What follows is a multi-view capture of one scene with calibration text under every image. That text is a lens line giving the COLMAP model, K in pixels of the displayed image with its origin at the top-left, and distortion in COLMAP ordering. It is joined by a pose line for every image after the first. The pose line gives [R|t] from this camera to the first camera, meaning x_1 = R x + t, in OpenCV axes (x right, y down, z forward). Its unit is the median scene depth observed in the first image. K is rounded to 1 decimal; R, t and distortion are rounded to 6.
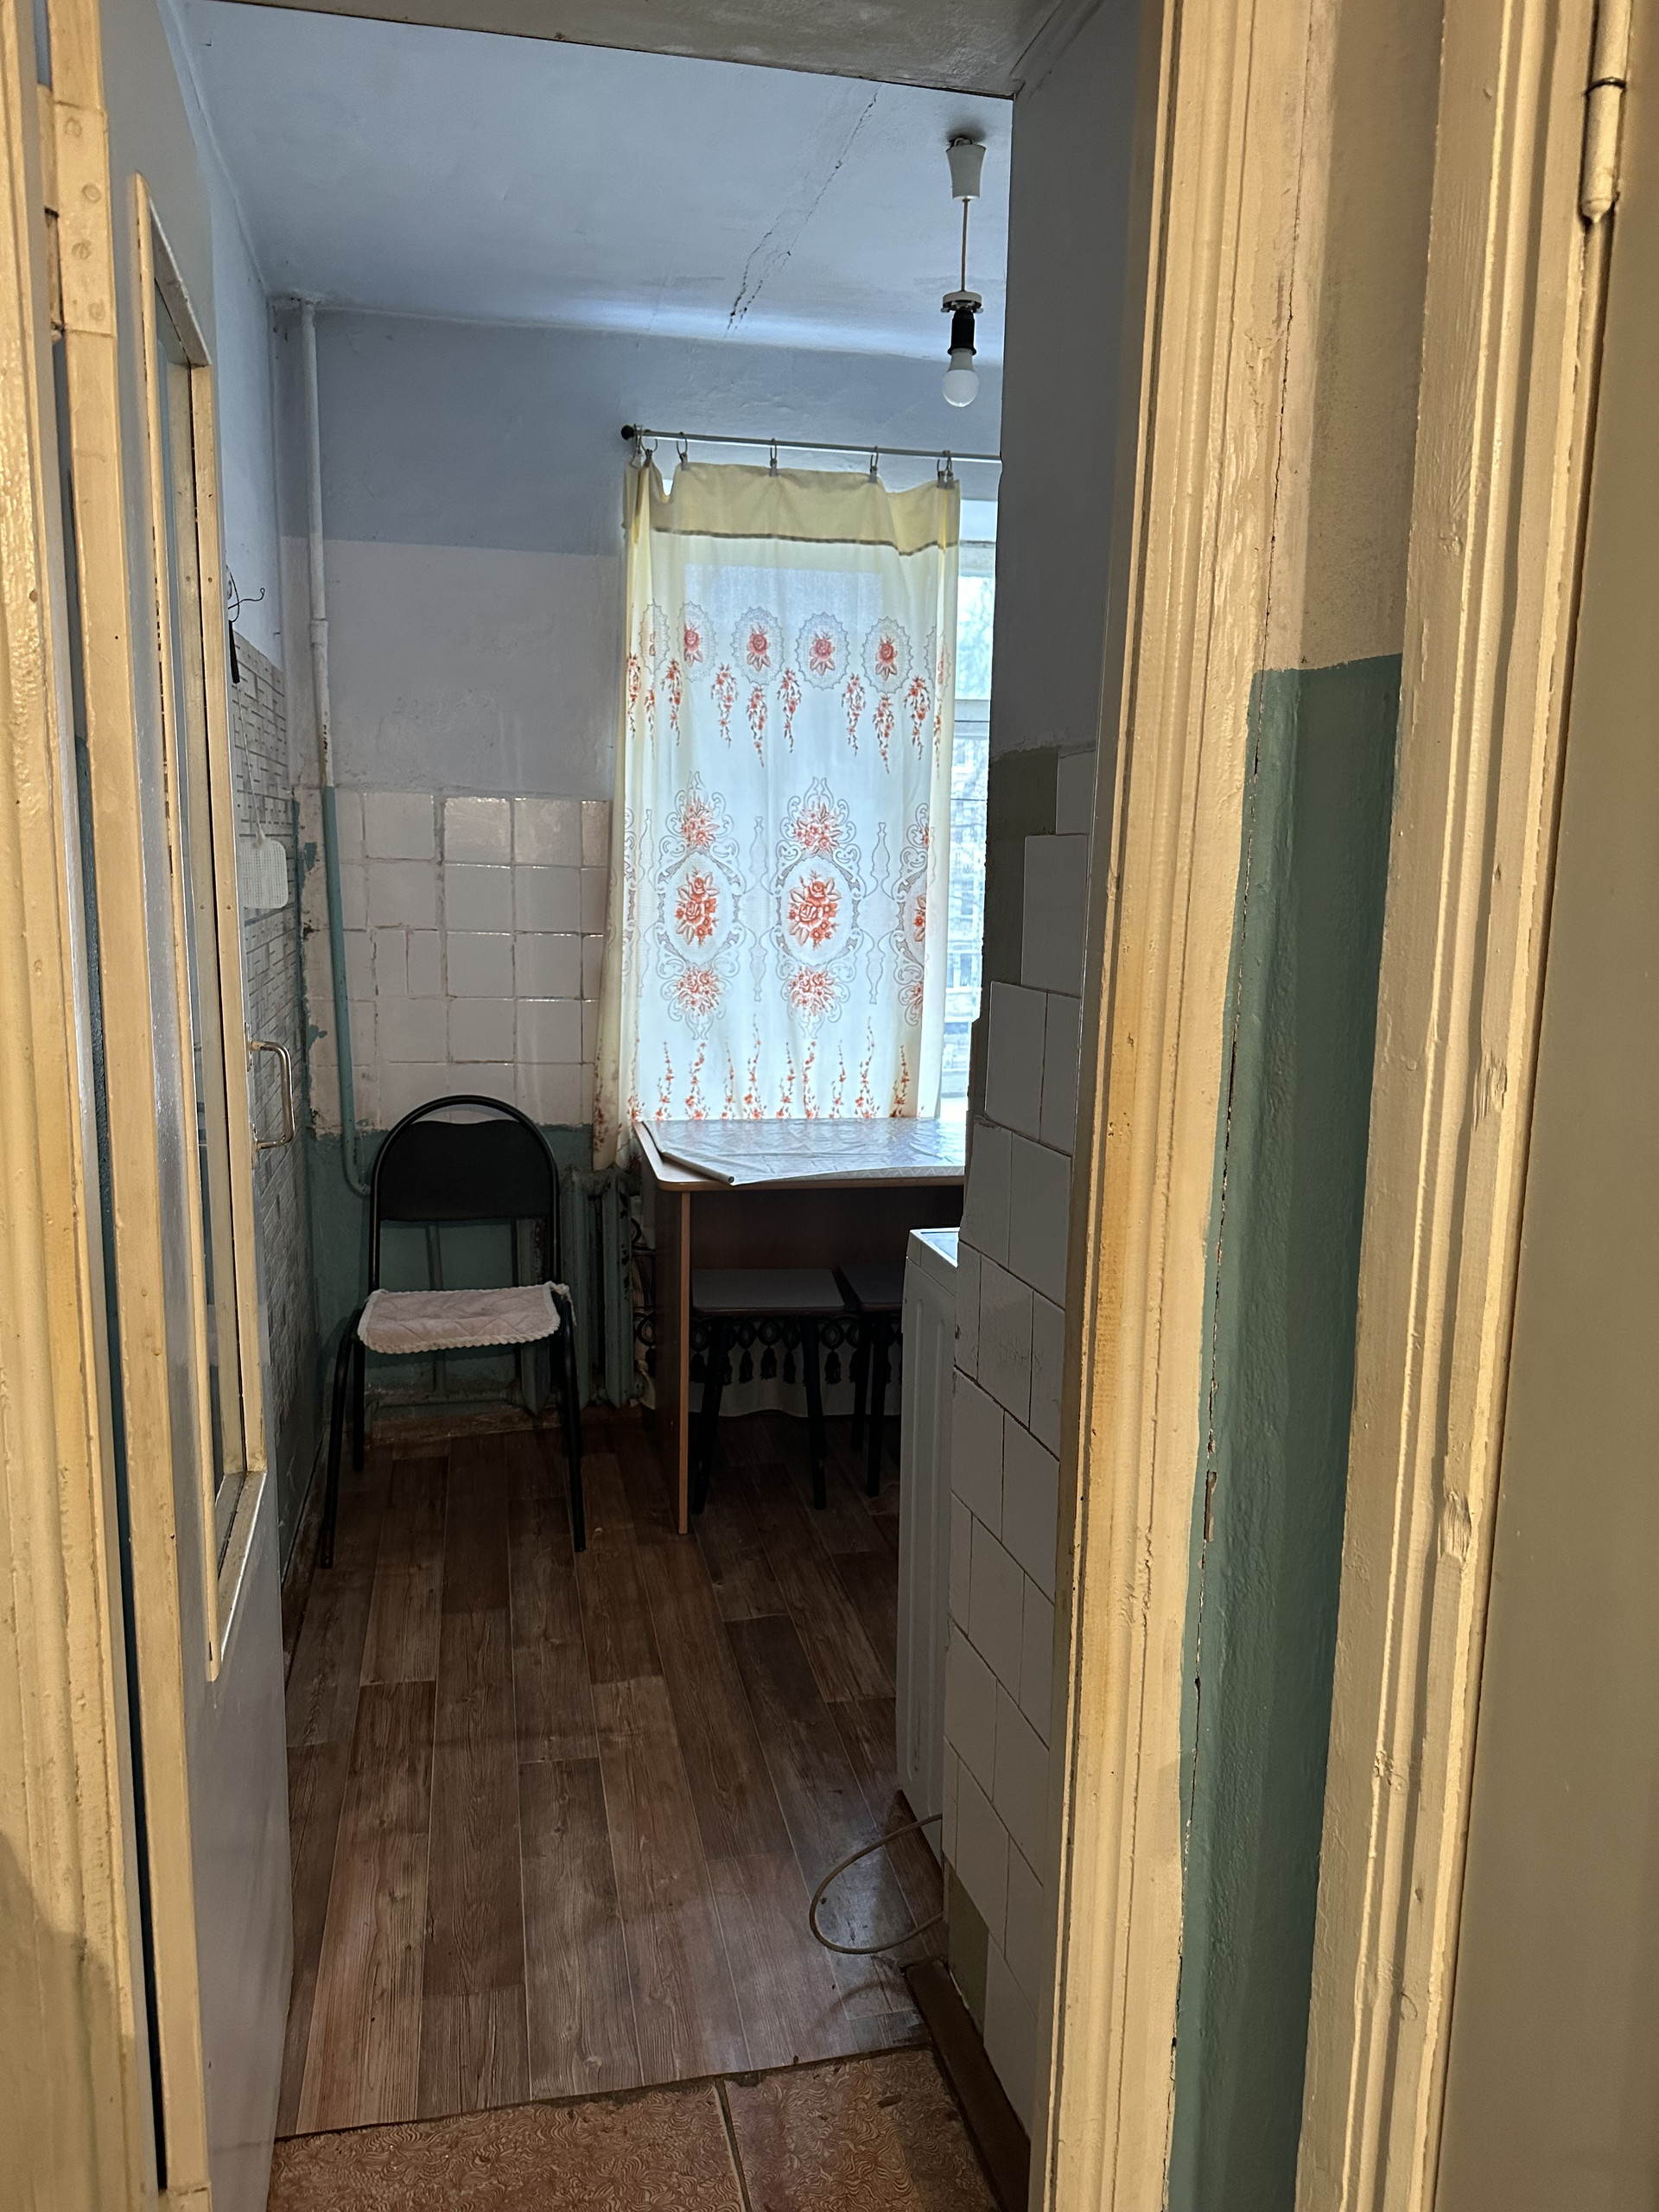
lens RADIAL K [[1578.9, 0, 829.5], [0, 1578.9, 1106.0], [0, 0, 1]] dist [0.153650, -0.199289]
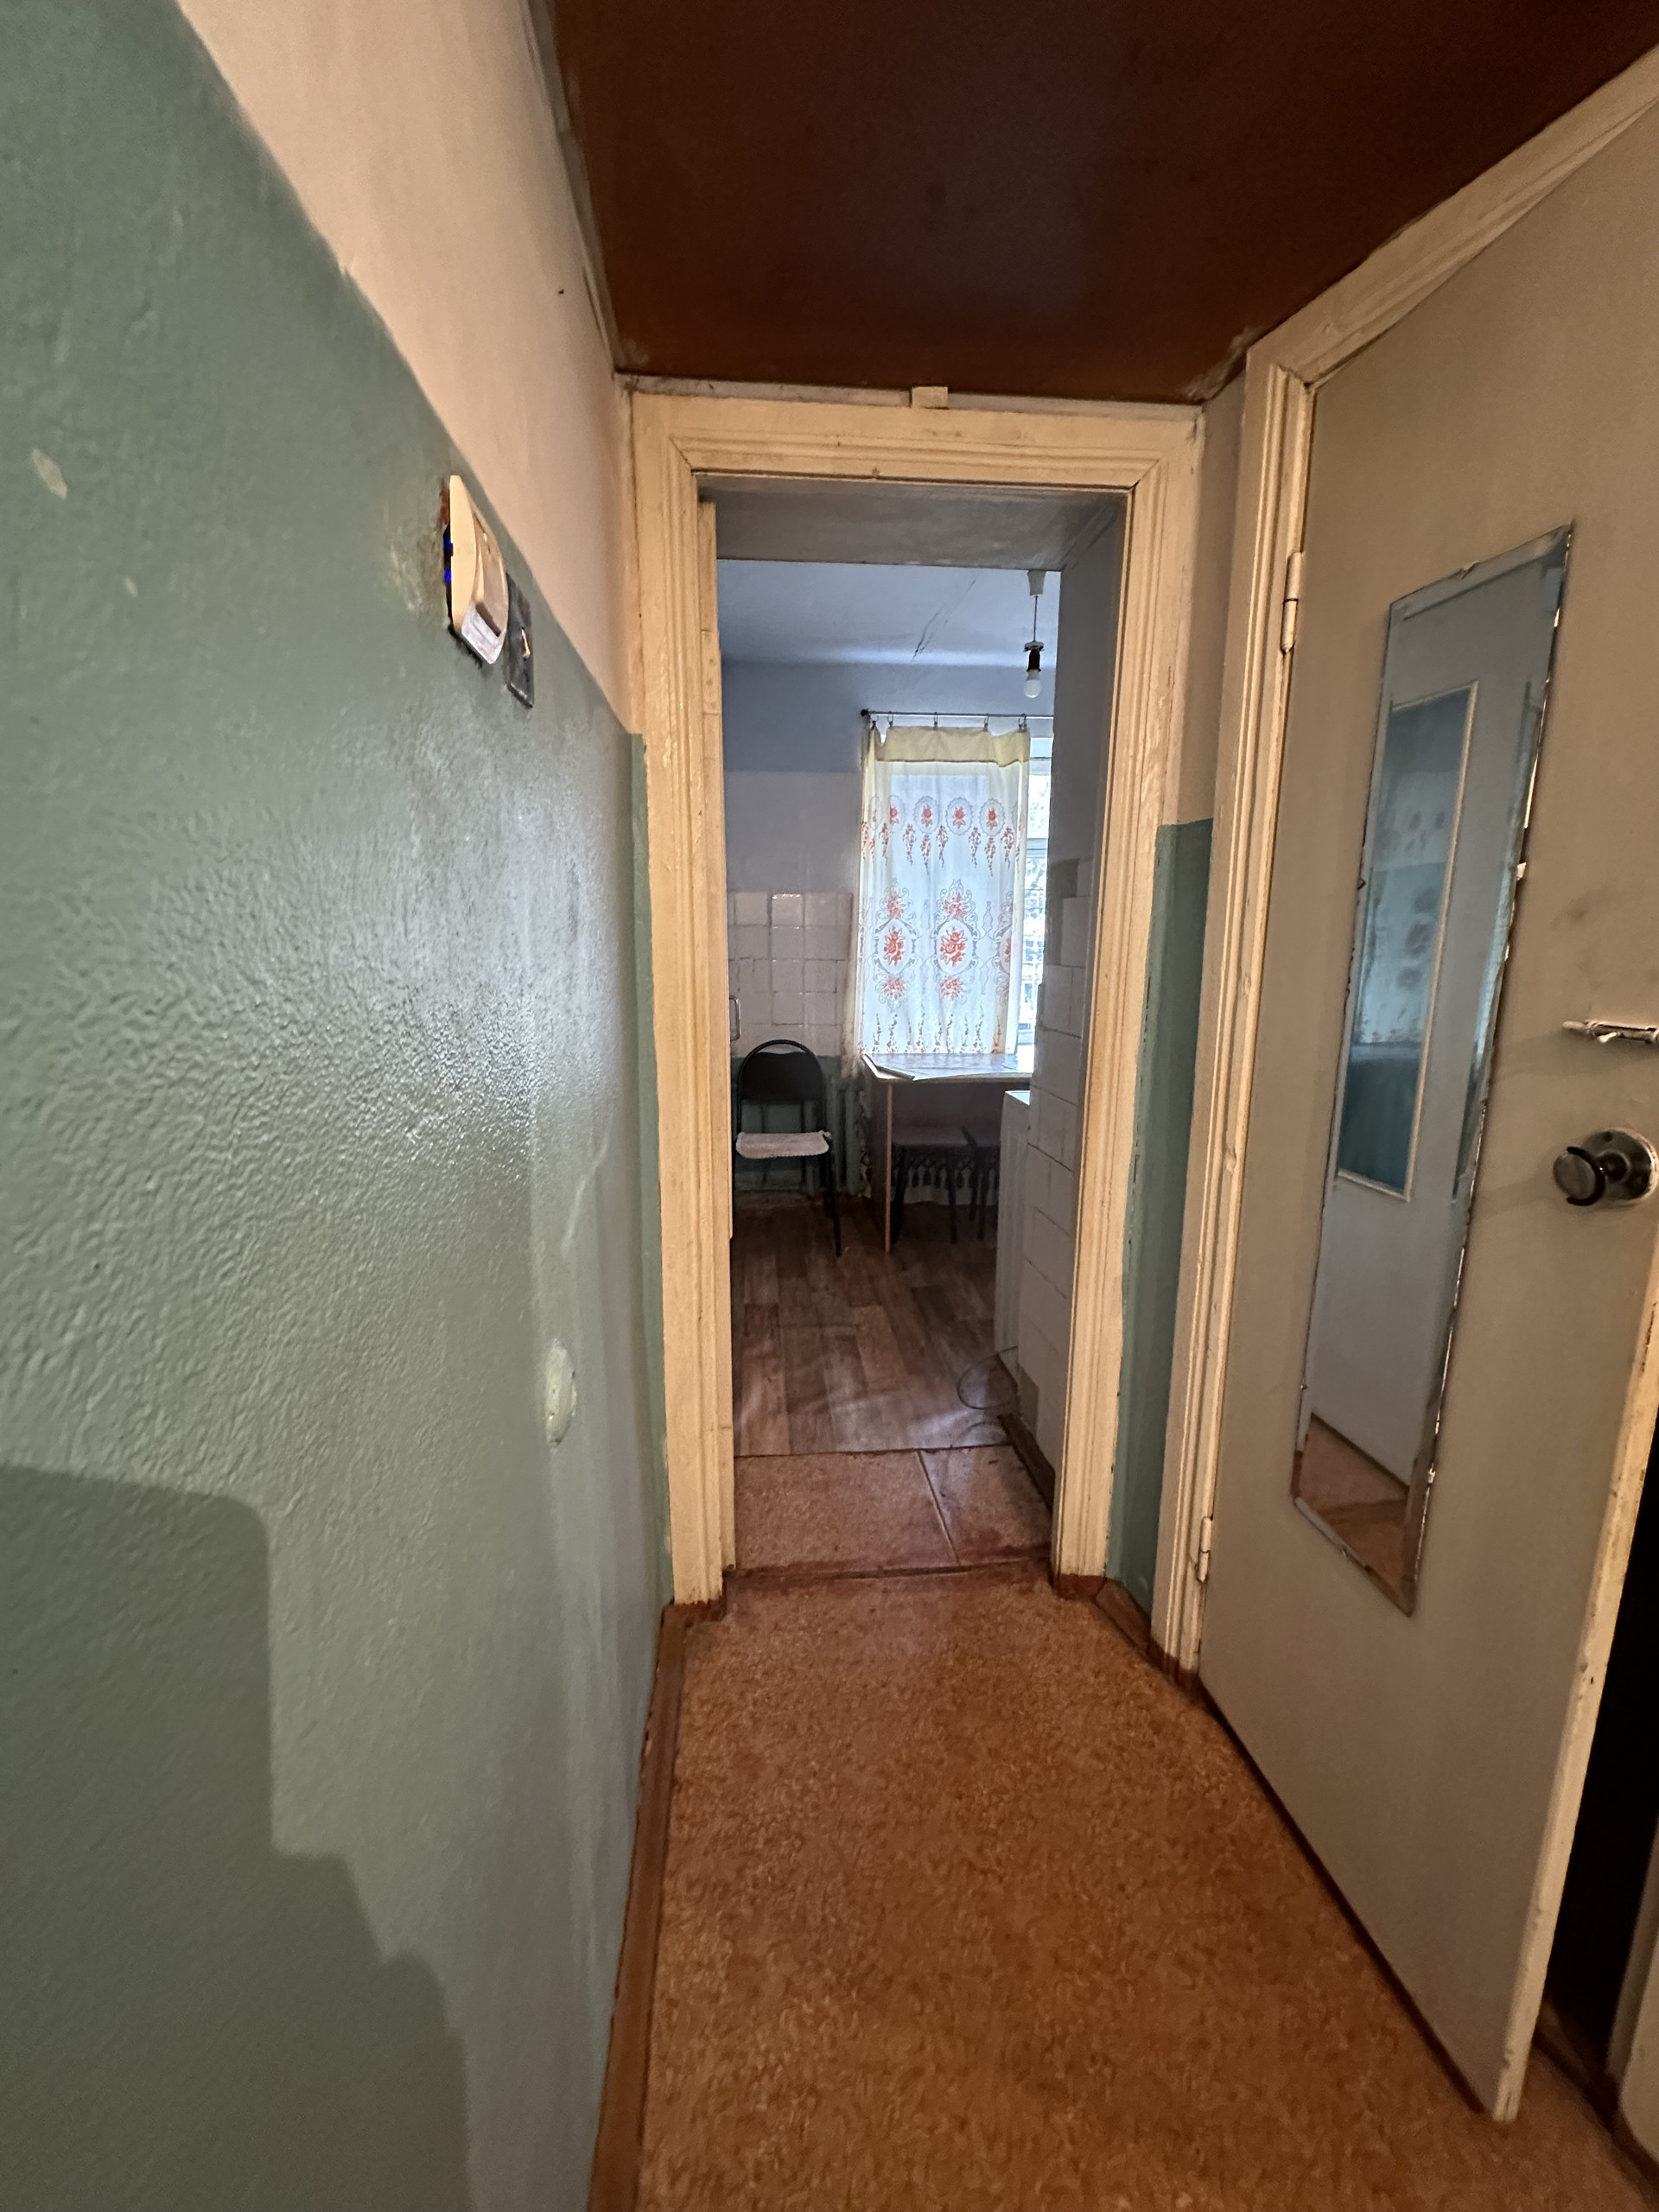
lens RADIAL K [[895.2, 0, 830.1], [0, 895.2, 1090.6], [0, 0, 1]] dist [0.013258, 0.000058]
pose [[0.991499, 0.009237, -0.129787, -0.018799], [-0.006472, 0.999743, 0.021710, 0.039138], [0.129955, -0.020686, 0.991304, -0.156307]]
